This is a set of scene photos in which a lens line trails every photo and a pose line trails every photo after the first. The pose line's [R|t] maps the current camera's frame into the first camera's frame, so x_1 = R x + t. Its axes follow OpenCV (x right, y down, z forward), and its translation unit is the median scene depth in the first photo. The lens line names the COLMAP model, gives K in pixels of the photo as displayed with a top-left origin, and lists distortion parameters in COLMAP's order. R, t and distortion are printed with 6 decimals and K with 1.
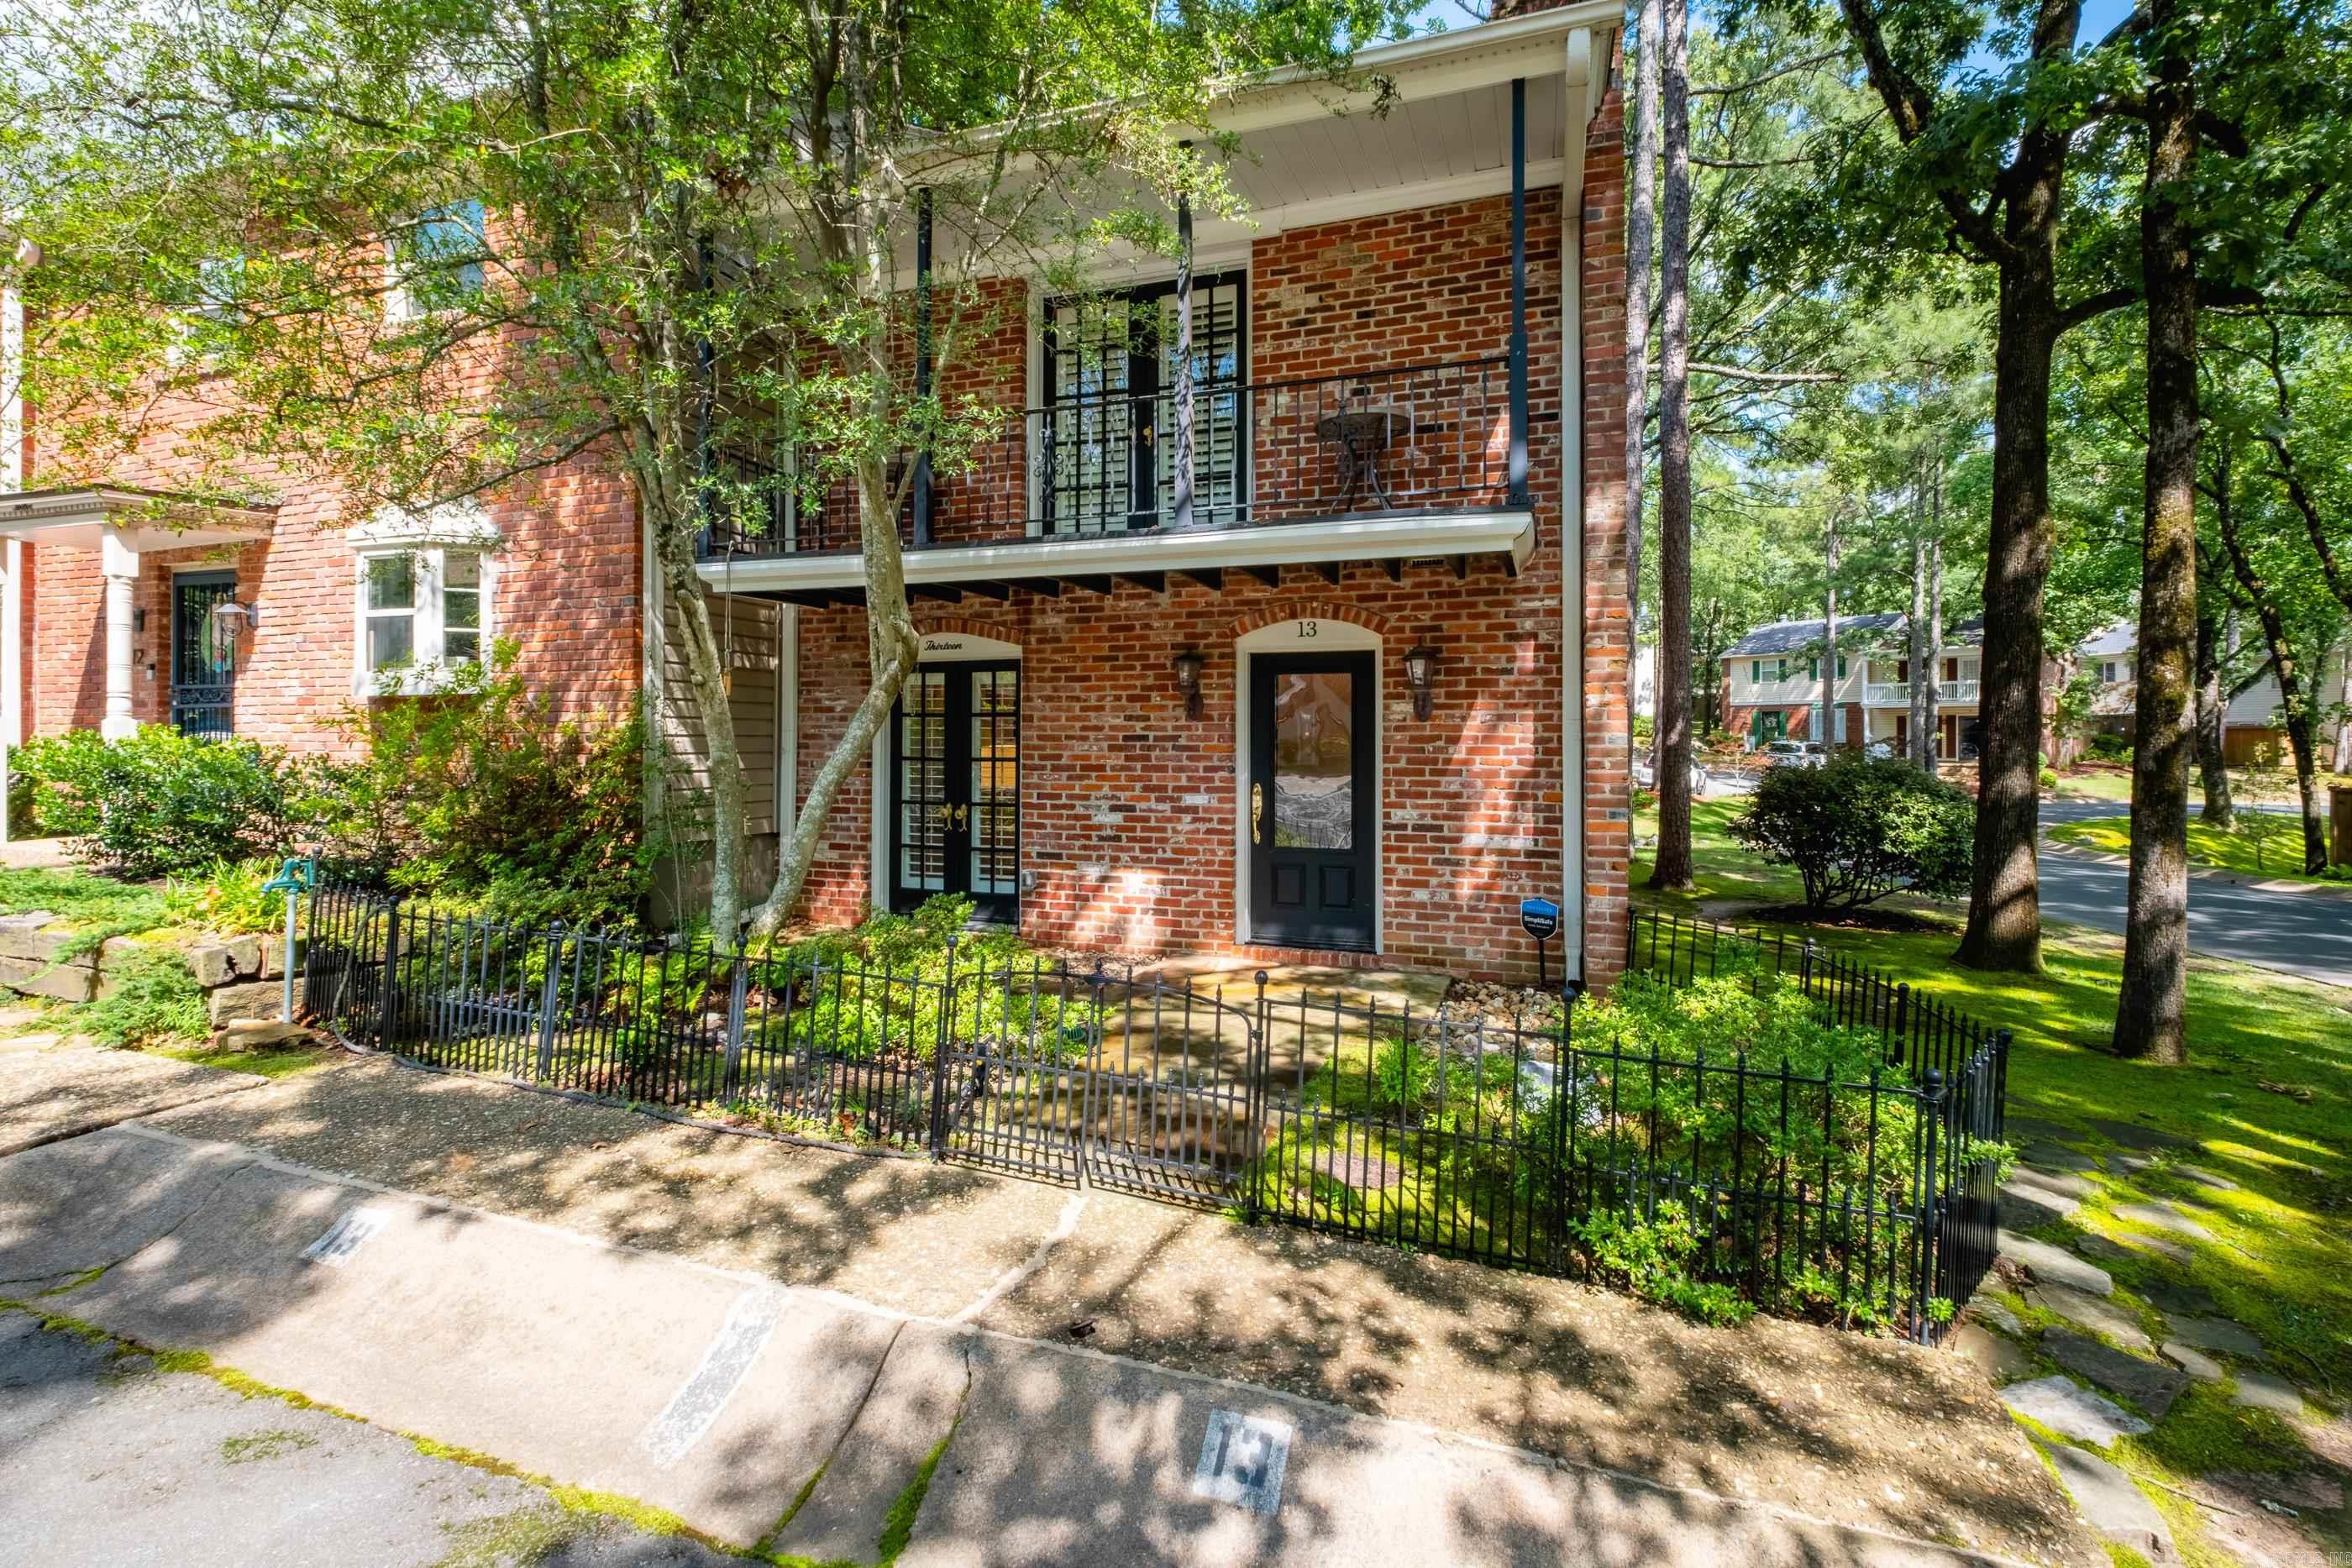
lens RADIAL K [[1037.5, 0, 1199.5], [0, 1037.5, 747.3], [0, 0, 1]] dist [0.007108, -0.003381]
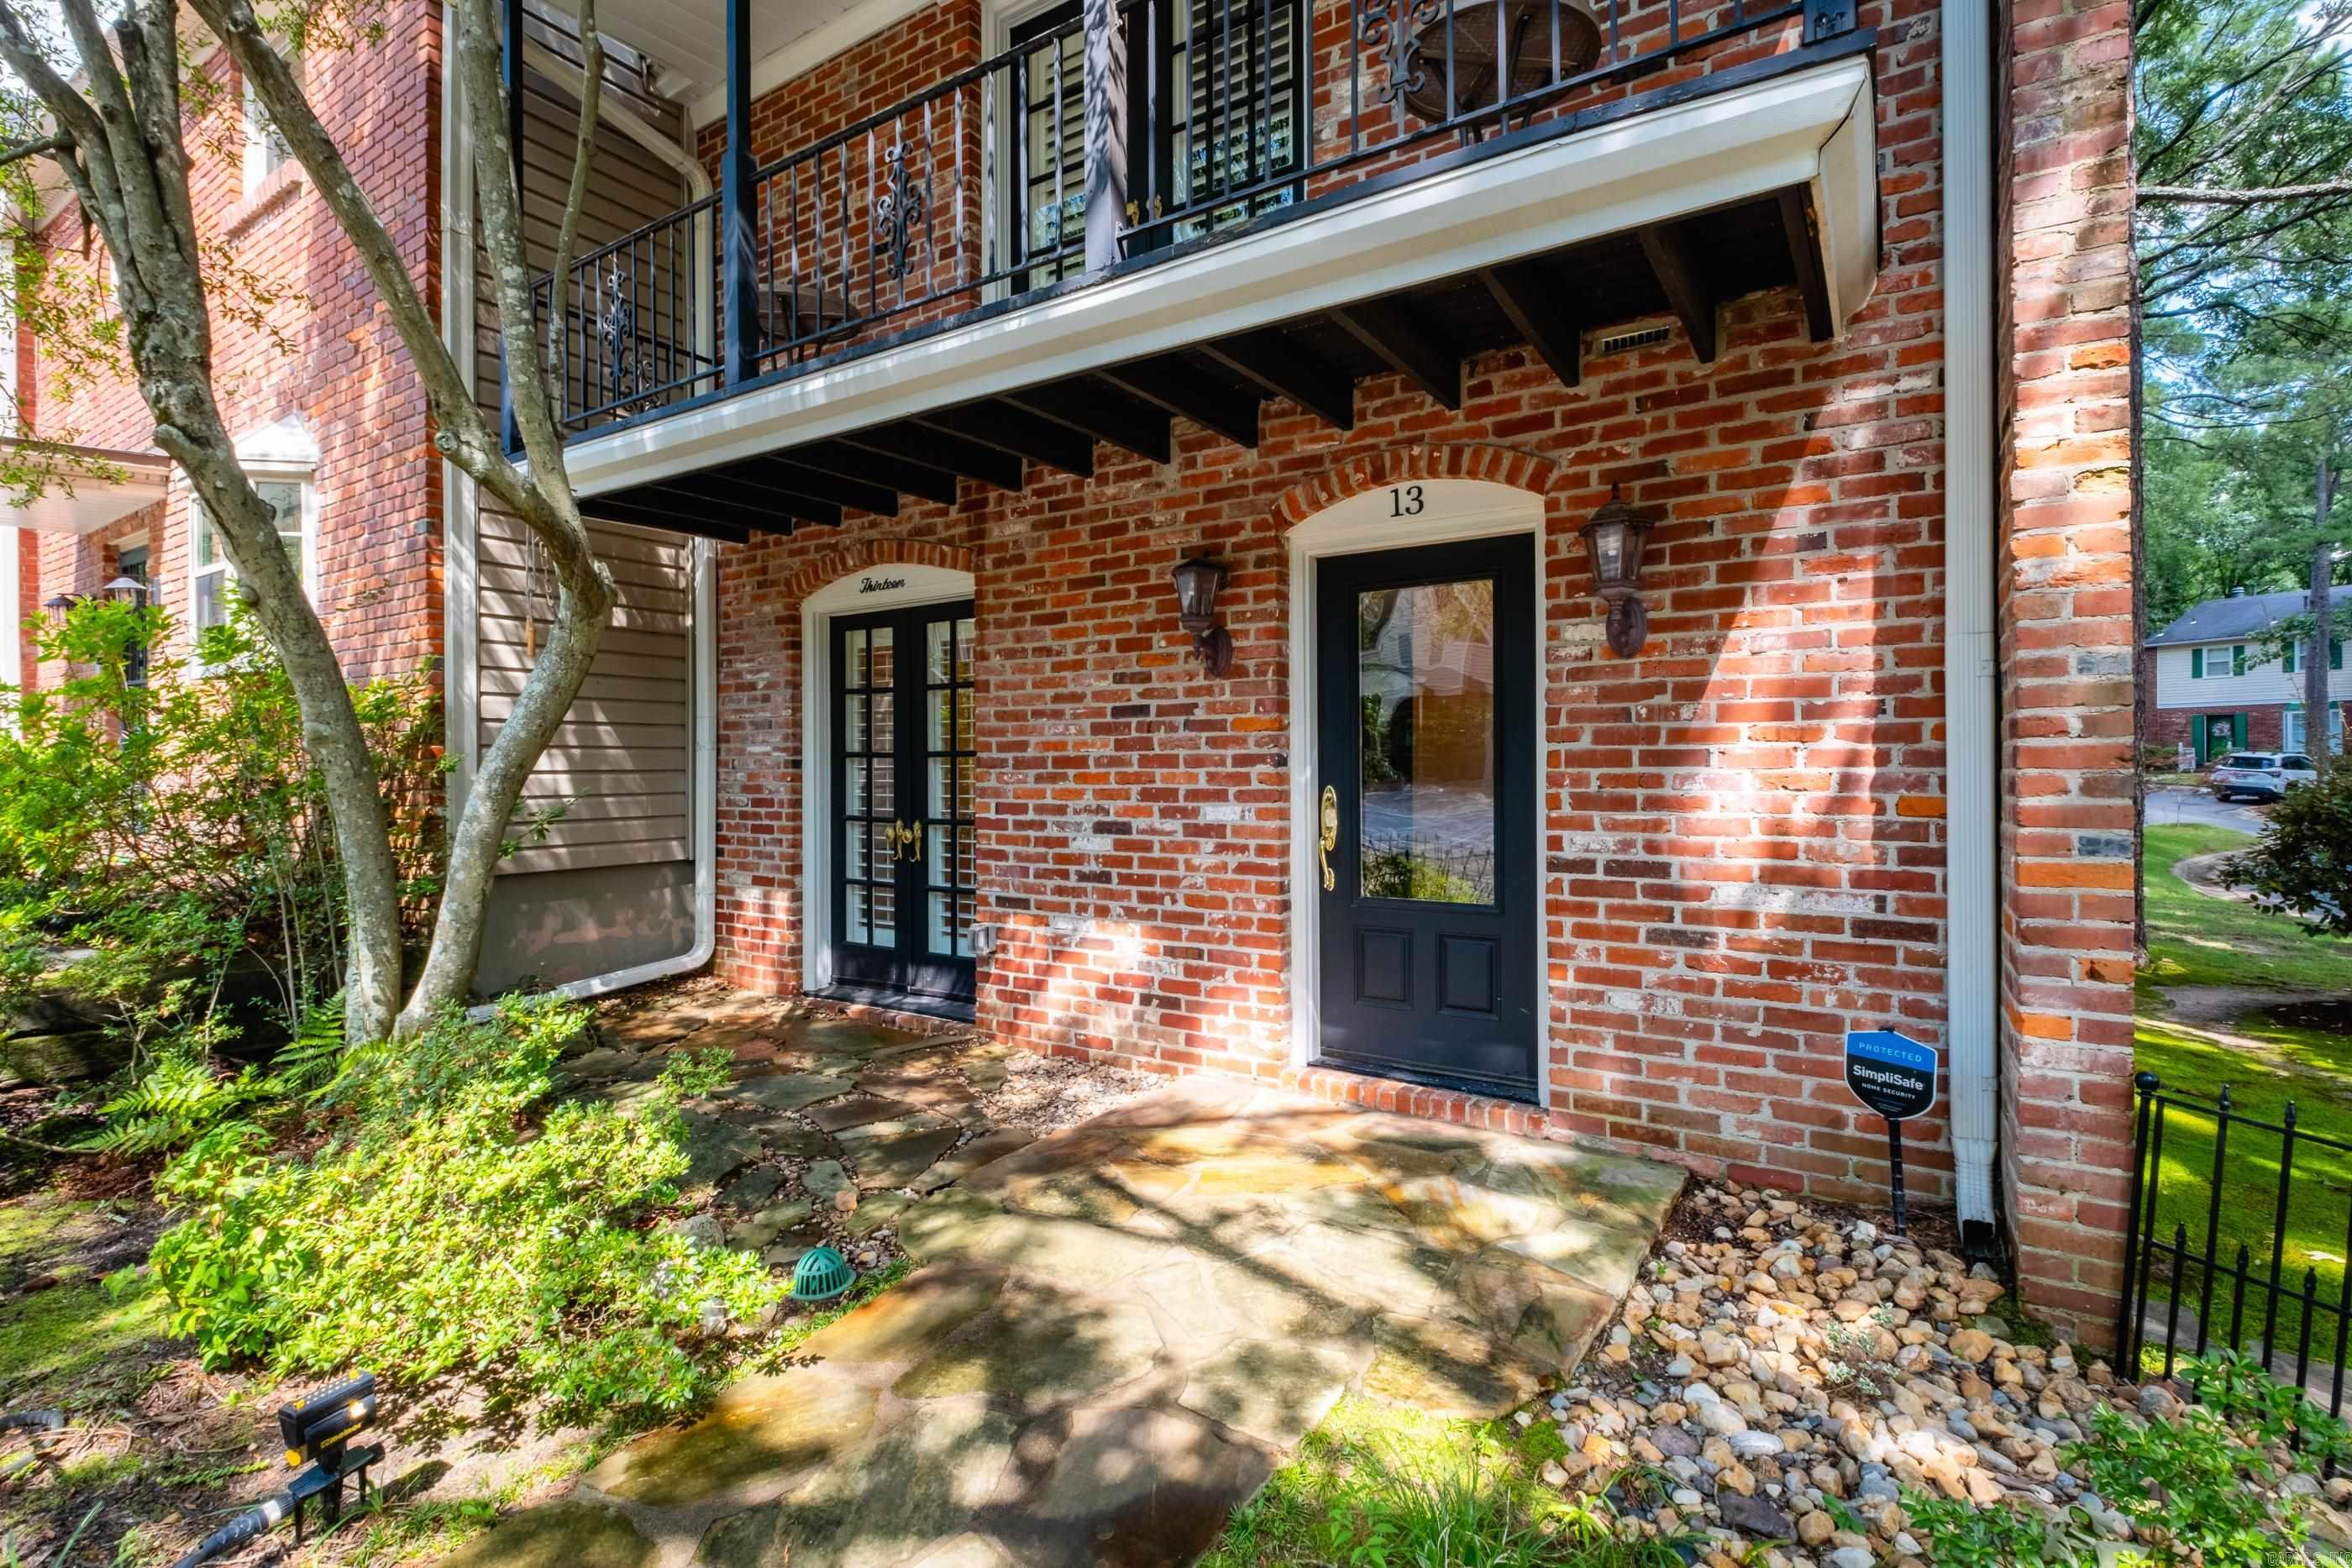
lens RADIAL K [[1082.1, 0, 1187.5], [0, 1082.1, 781.8], [0, 0, 1]] dist [0.000998, -0.002167]
pose [[0.968769, -0.003933, -0.247935, 0.129416], [0.005971, 0.999954, 0.007470, 0.028260], [0.247894, -0.008717, 0.968748, 0.408294]]
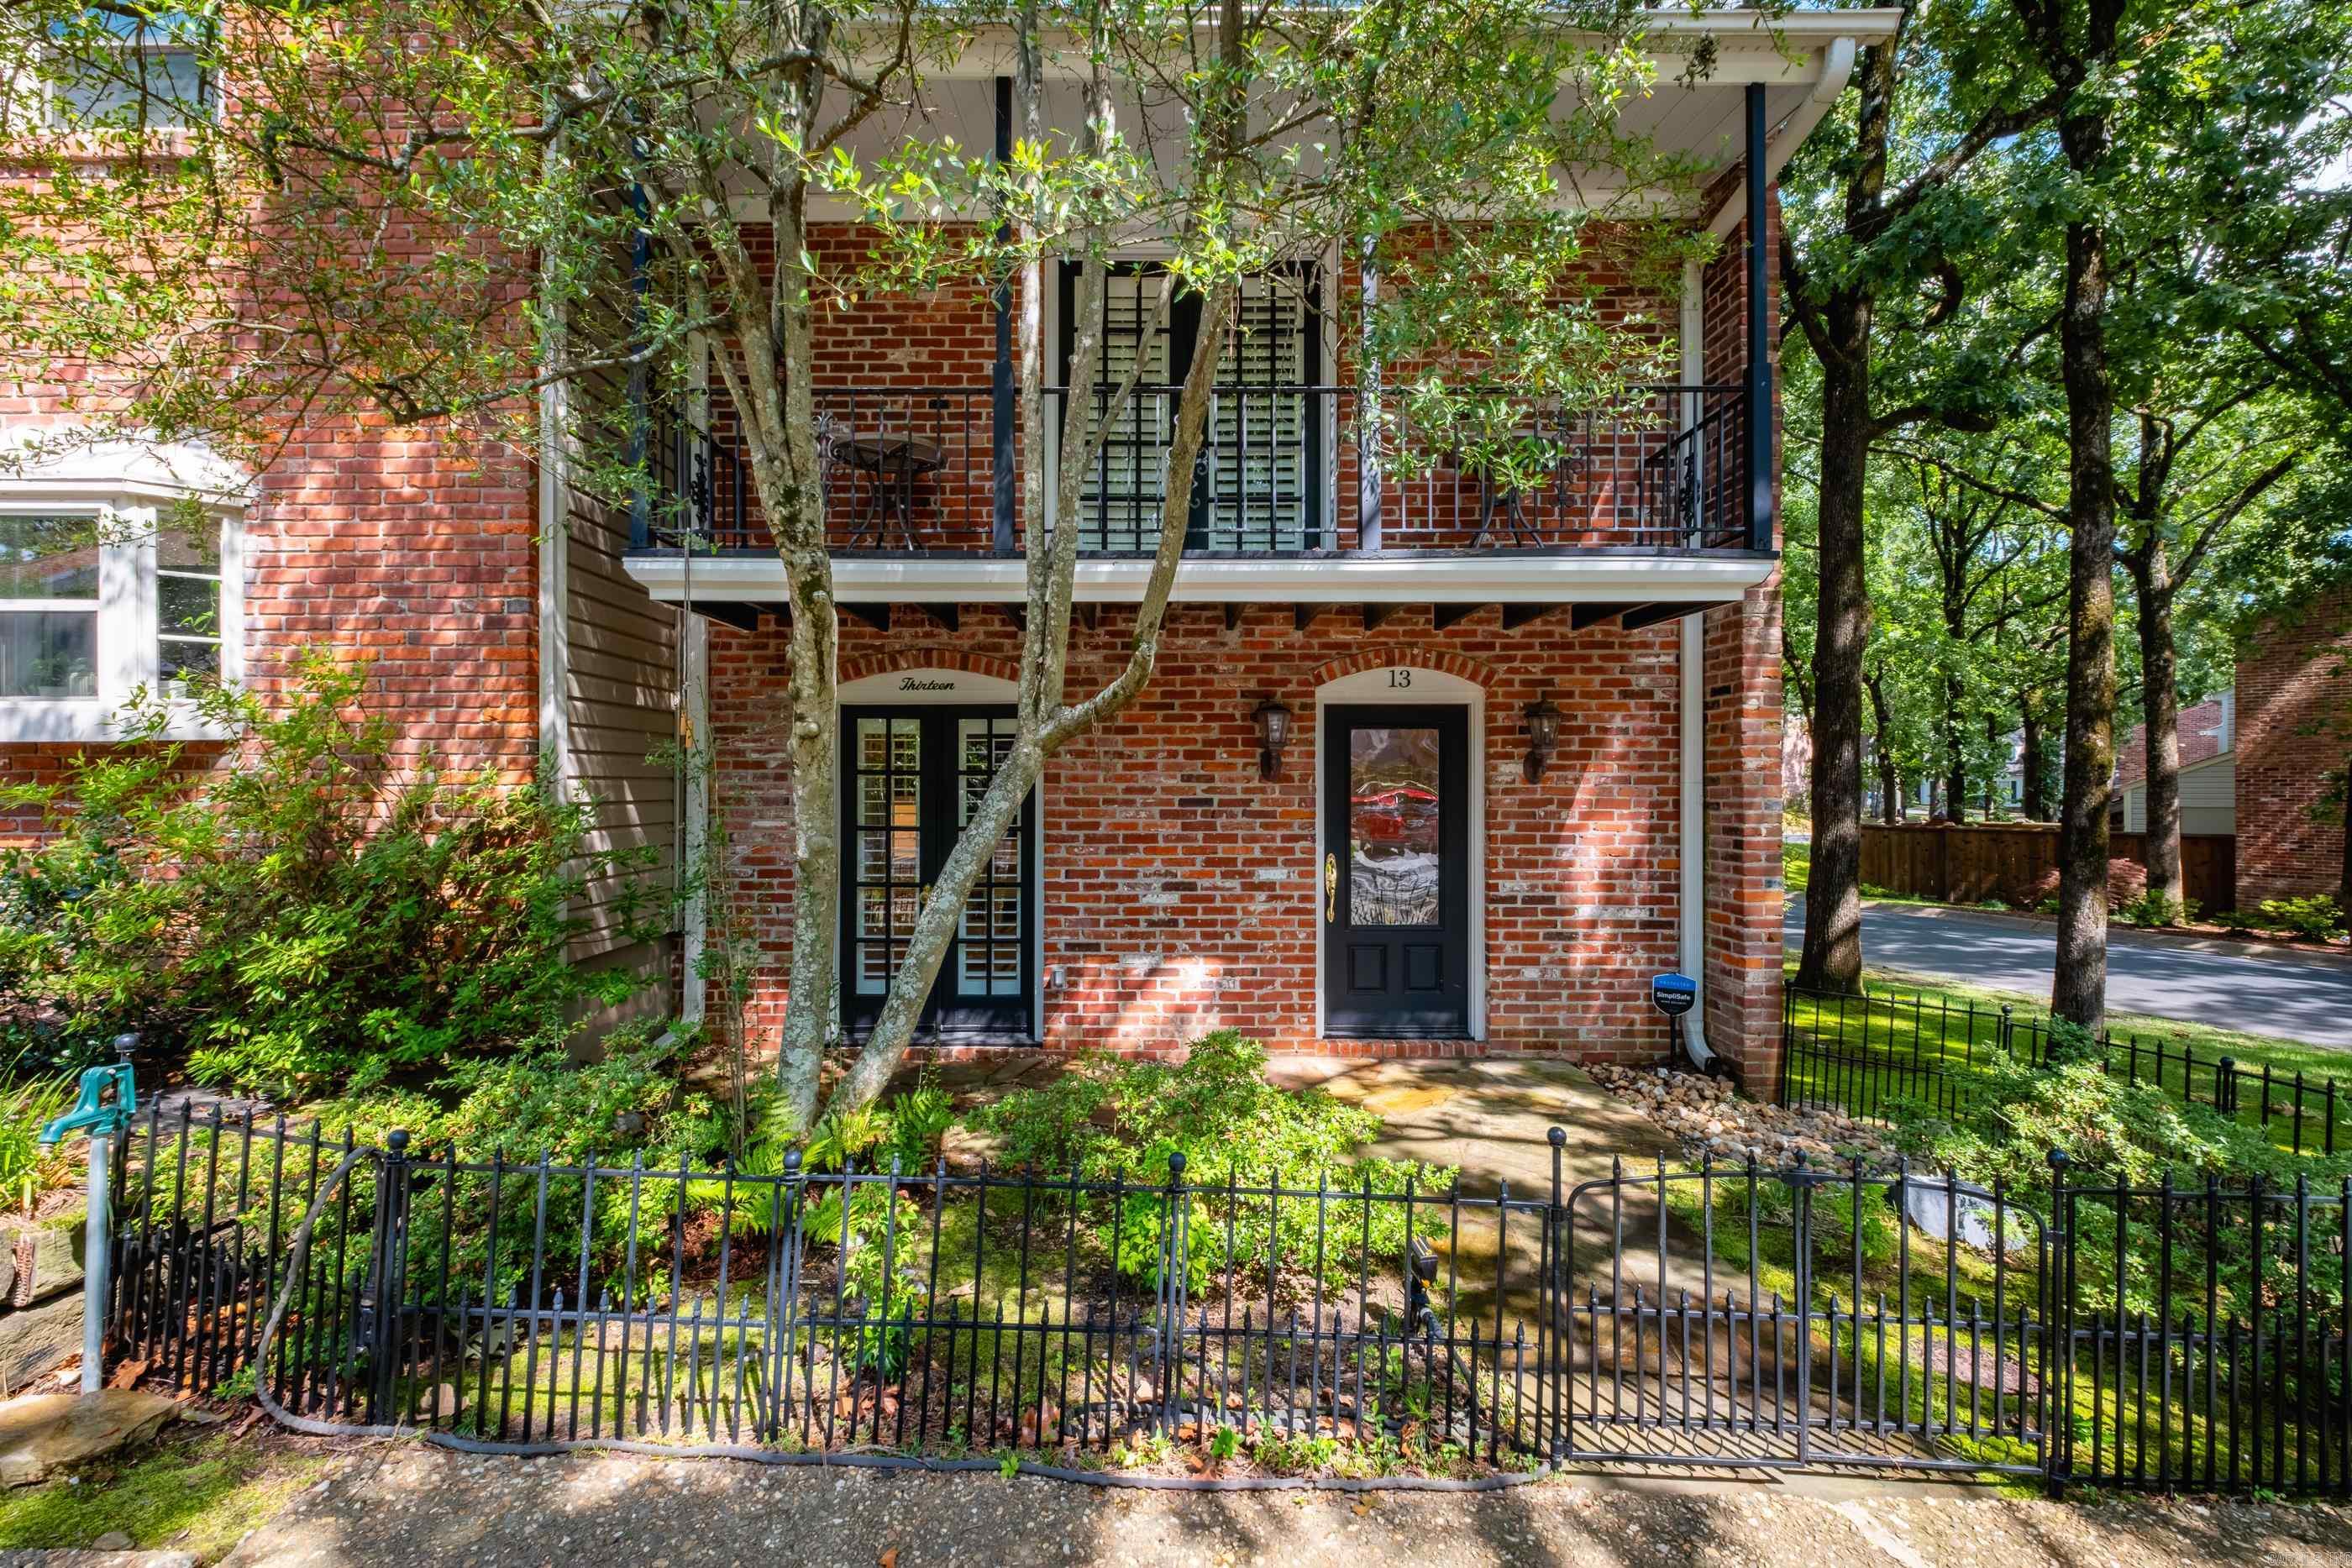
lens RADIAL K [[1037.5, 0, 1181.9], [0, 1037.5, 774.8], [0, 0, 1]] dist [0.007108, -0.003381]
pose [[0.947695, 0.000902, 0.319177, -0.345983], [0.003024, 0.999926, -0.011806, -0.021265], [-0.319164, 0.012154, 0.947621, 0.217891]]
